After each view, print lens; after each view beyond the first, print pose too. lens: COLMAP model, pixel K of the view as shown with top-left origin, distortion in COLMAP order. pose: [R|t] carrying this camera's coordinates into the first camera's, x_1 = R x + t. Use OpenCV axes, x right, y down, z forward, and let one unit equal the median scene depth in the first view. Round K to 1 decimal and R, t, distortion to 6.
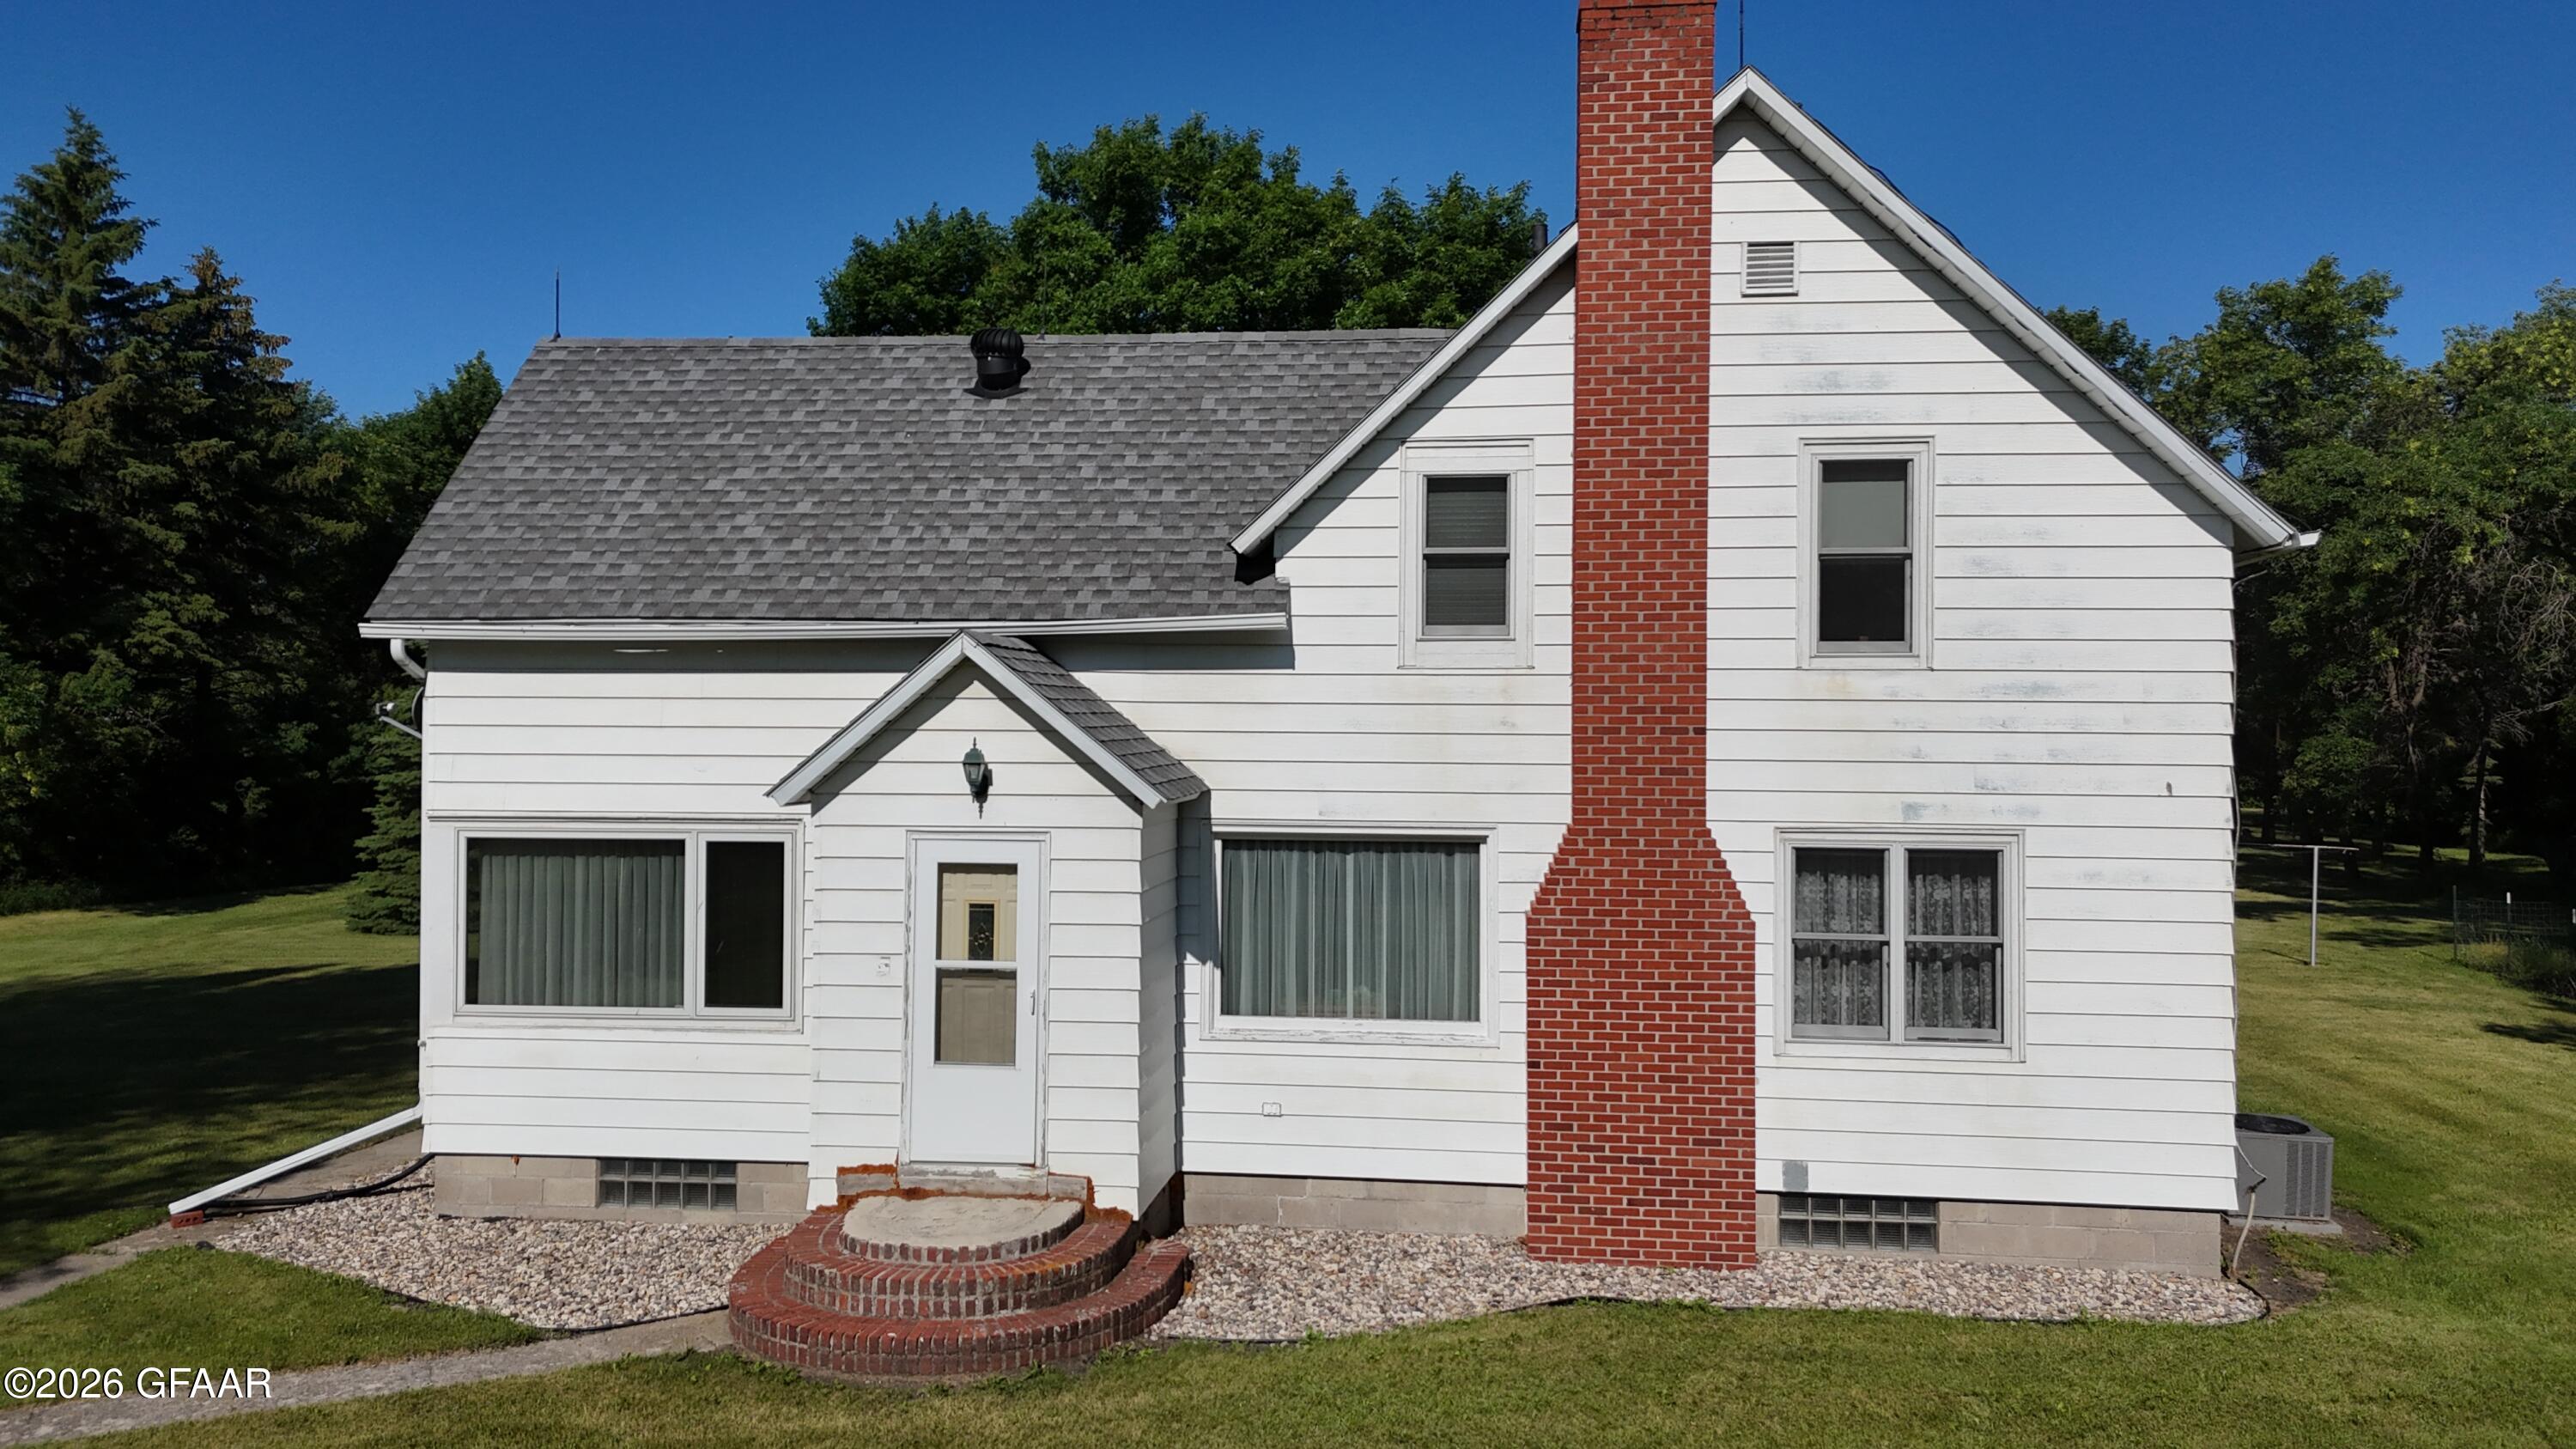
lens RADIAL K [[1883.1, 0, 1291.5], [0, 1883.1, 721.2], [0, 0, 1]] dist [0.090006, -0.088305]
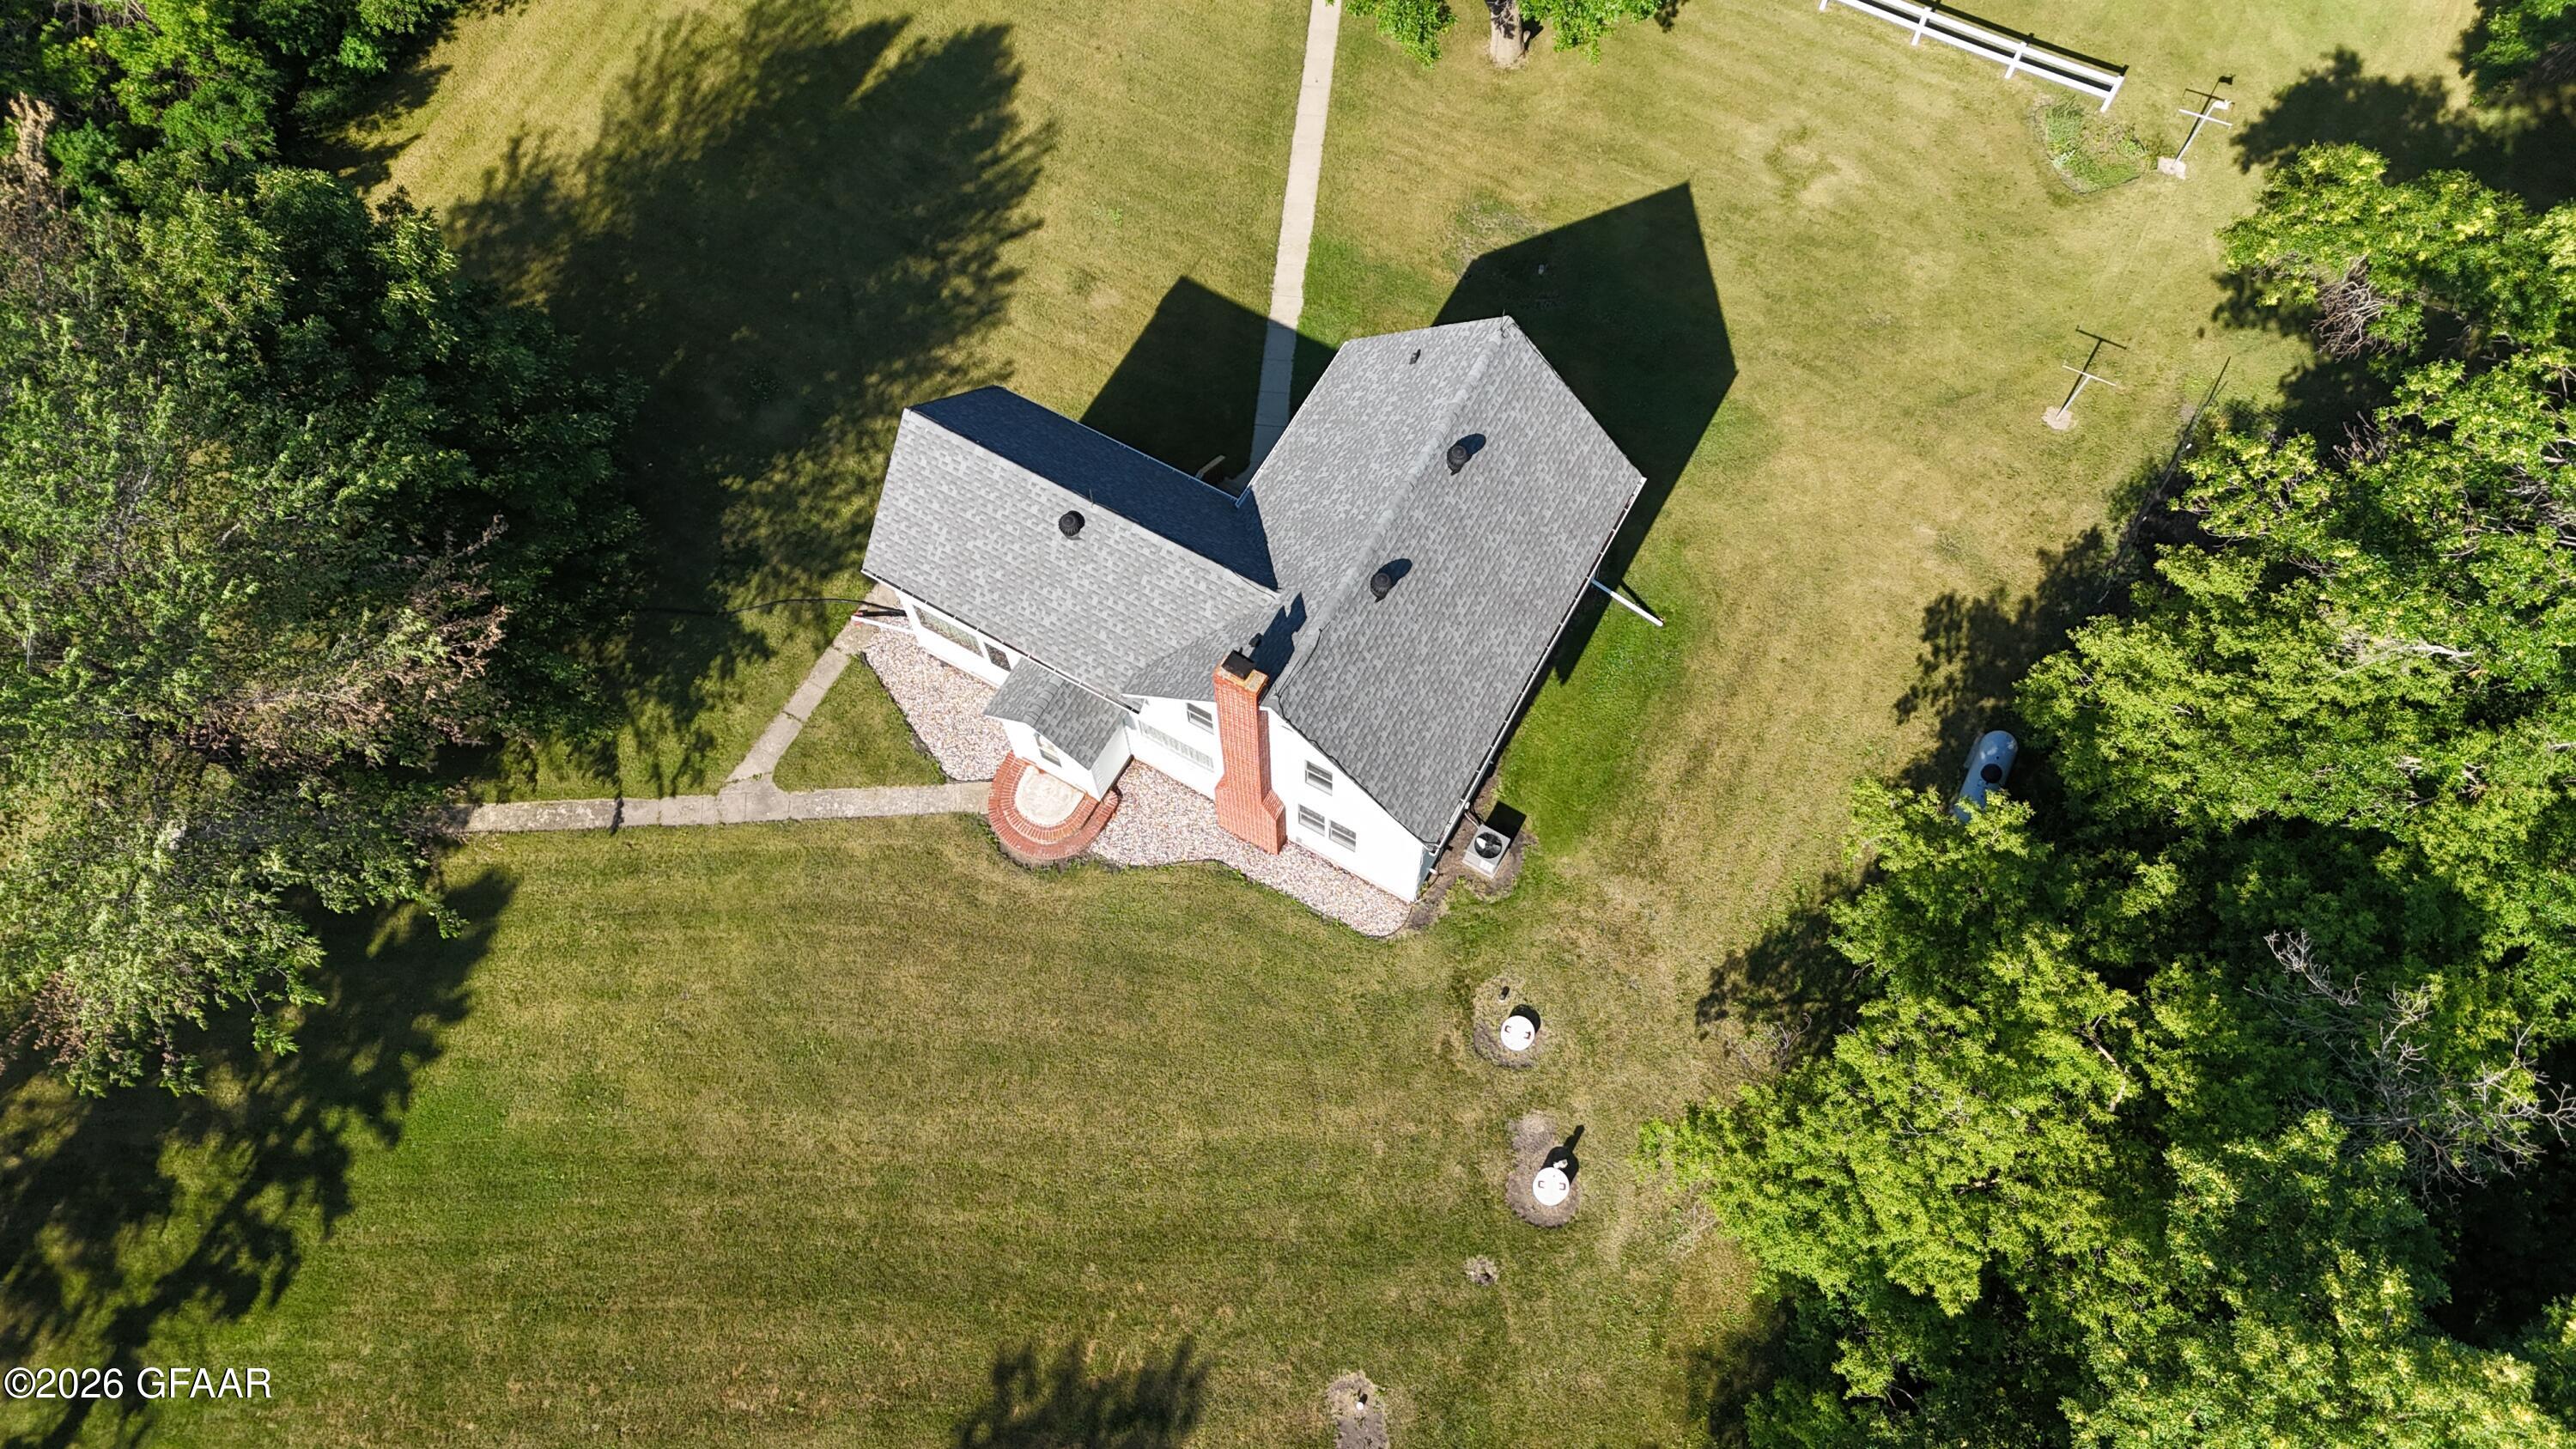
lens RADIAL K [[1883.1, 0, 1293.0], [0, 1883.1, 718.3], [0, 0, 1]] dist [0.090006, -0.088305]
pose [[0.921927, 0.352601, -0.160385, 0.672381], [0.014936, 0.381377, 0.924299, -2.683695], [0.387076, -0.854532, 0.346335, 0.073781]]
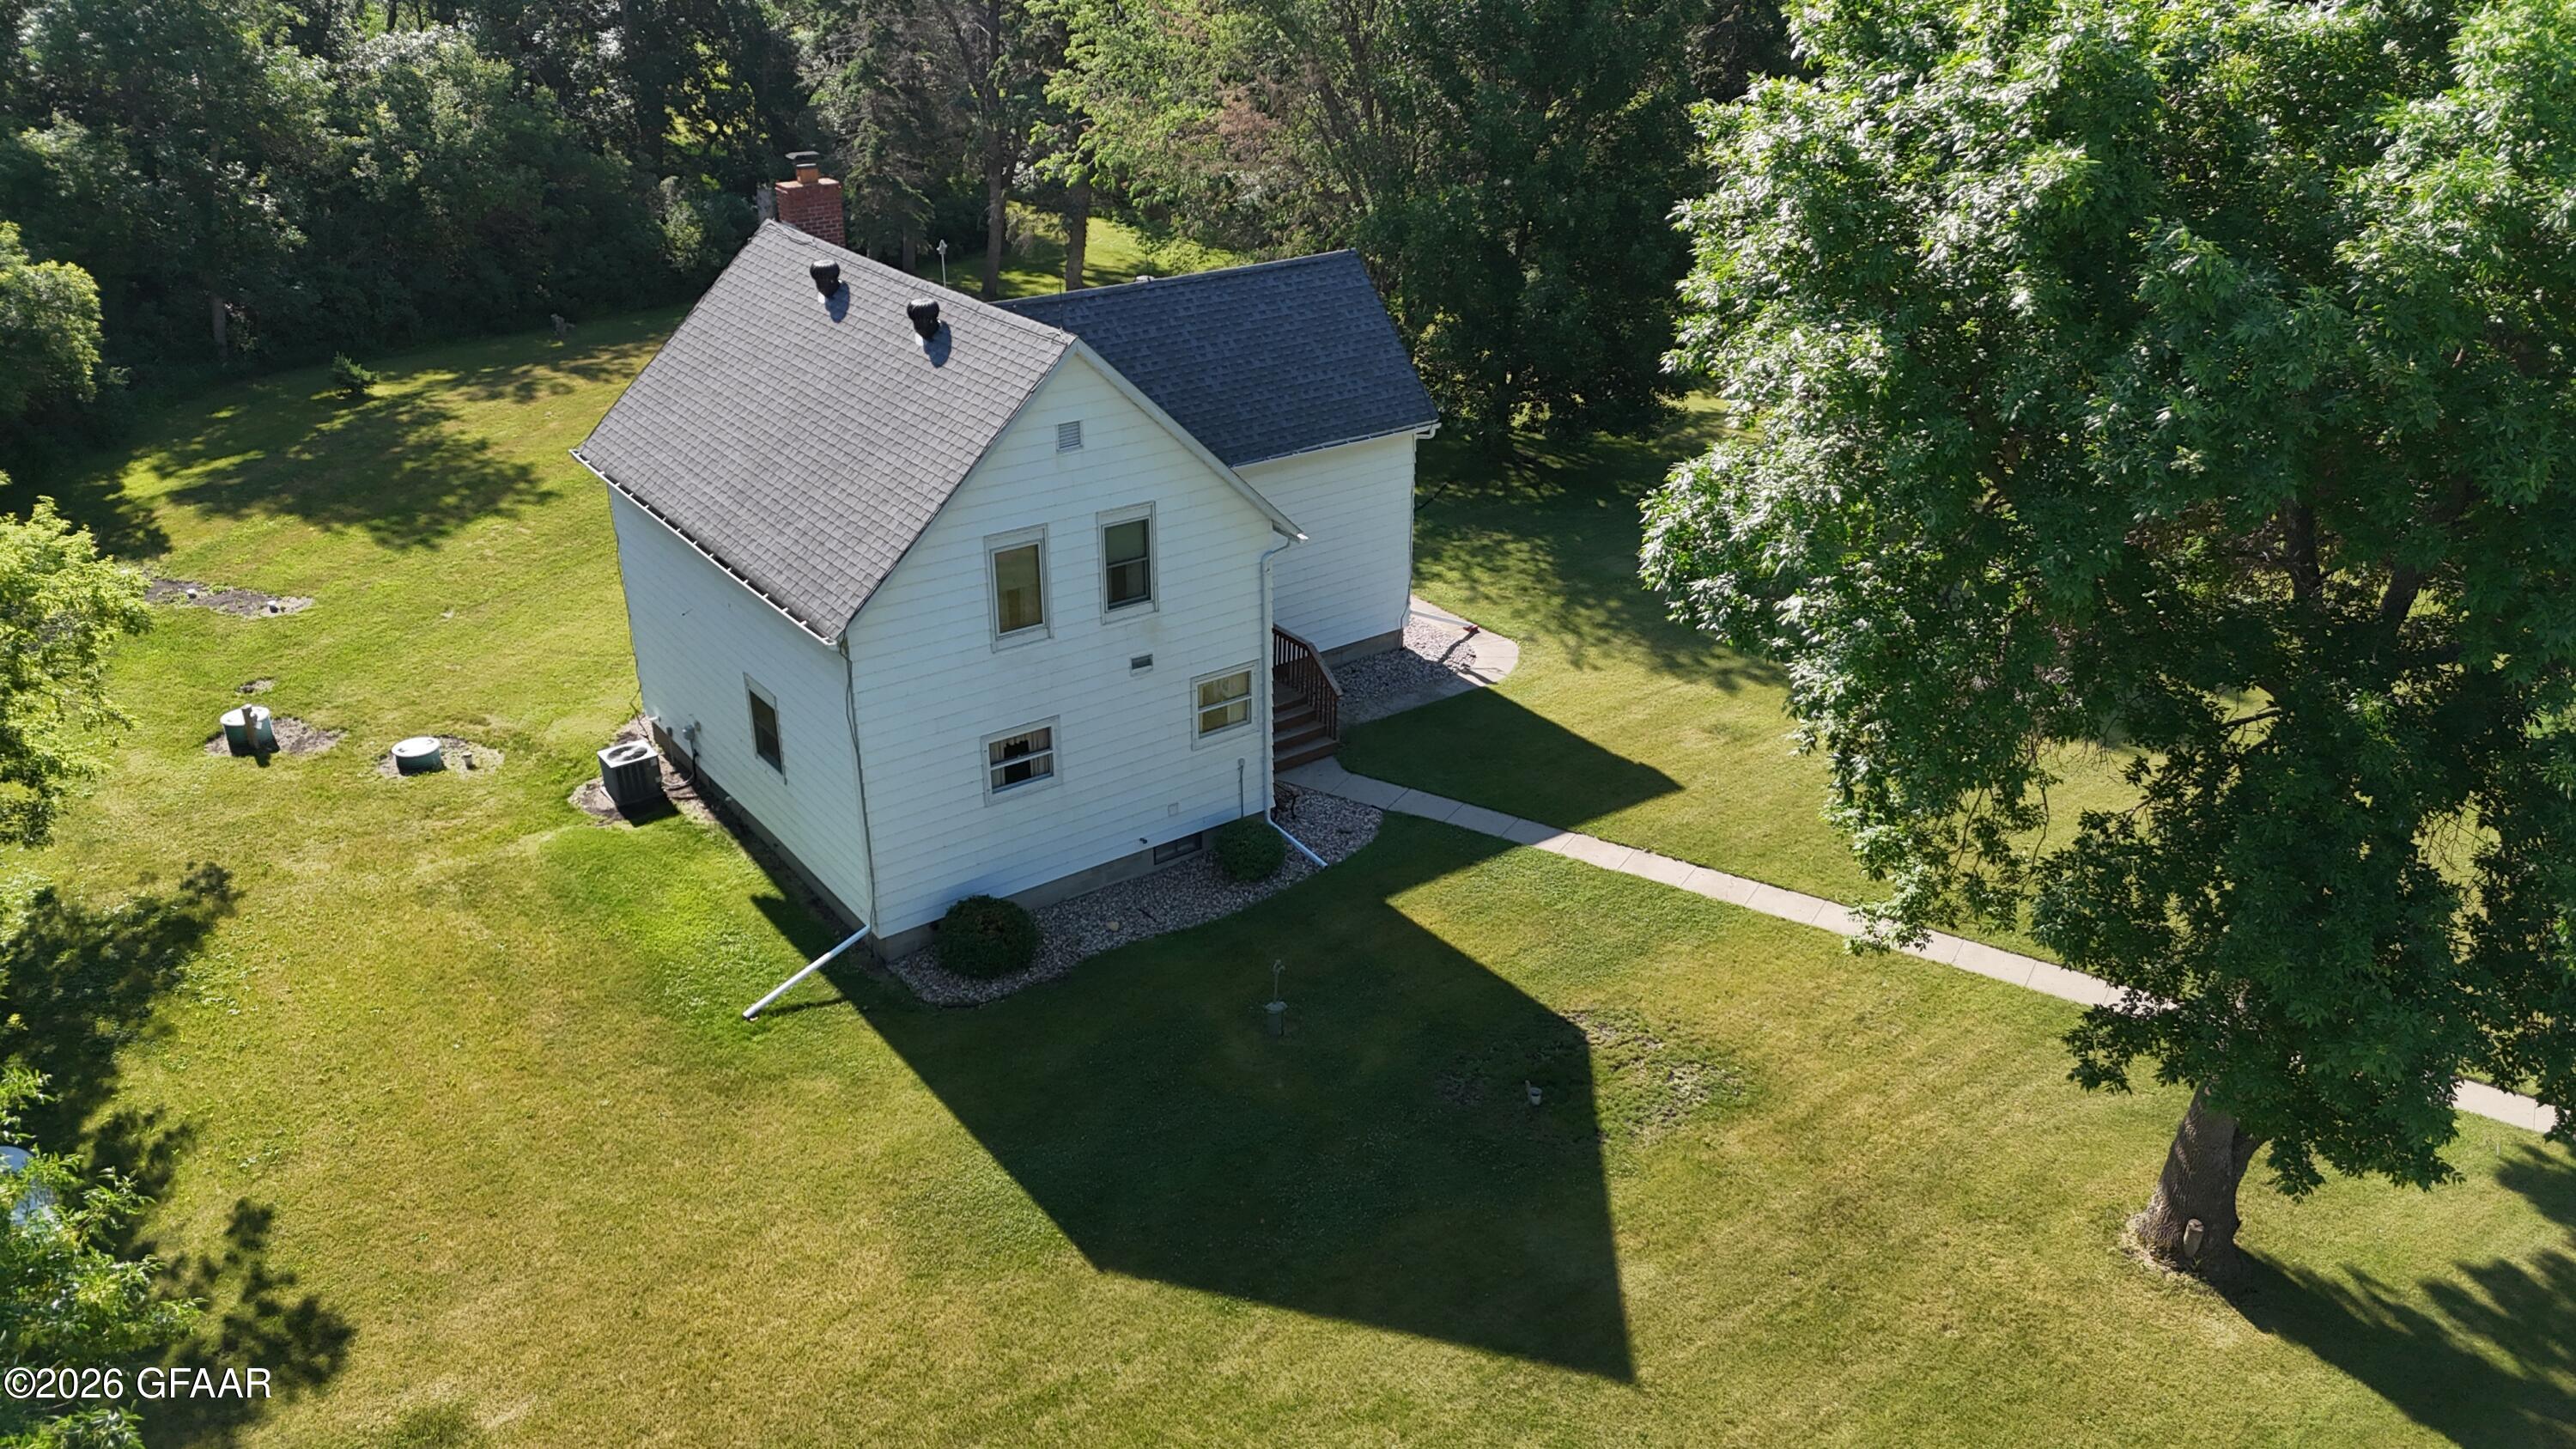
lens RADIAL K [[1883.1, 0, 1284.9], [0, 1883.1, 711.4], [0, 0, 1]] dist [0.090006, -0.088305]
pose [[-0.733754, 0.279434, -0.619291, 1.343833], [-0.000304, 0.911371, 0.411586, -0.728149], [0.679415, 0.302191, -0.668637, 3.067158]]
